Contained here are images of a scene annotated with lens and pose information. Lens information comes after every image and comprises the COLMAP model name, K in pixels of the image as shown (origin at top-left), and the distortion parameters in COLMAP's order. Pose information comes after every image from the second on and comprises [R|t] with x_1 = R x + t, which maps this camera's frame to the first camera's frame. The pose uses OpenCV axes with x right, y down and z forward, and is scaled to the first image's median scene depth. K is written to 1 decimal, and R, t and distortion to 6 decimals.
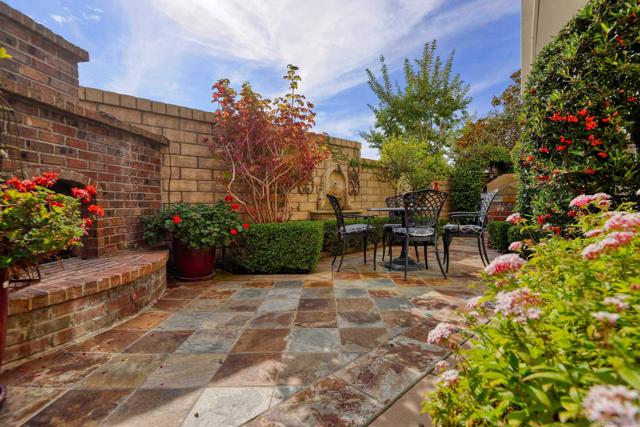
lens RADIAL K [[293.8, 0, 322.1], [0, 293.8, 211.3], [0, 0, 1]] dist [-0.000423, -0.000486]
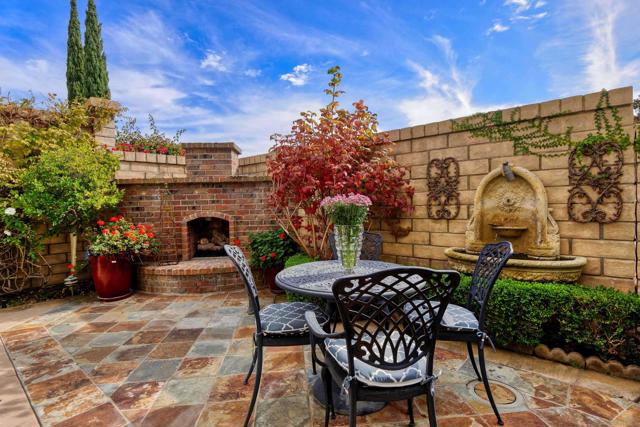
lens RADIAL K [[318.1, 0, 320.9], [0, 318.1, 213.4], [0, 0, 1]] dist [-0.004521, -0.001120]
pose [[0.115885, 0.043268, -0.992320, 1.292270], [-0.005065, 0.999064, 0.042970, -0.220169], [0.993250, 0.000046, 0.115996, 1.436324]]
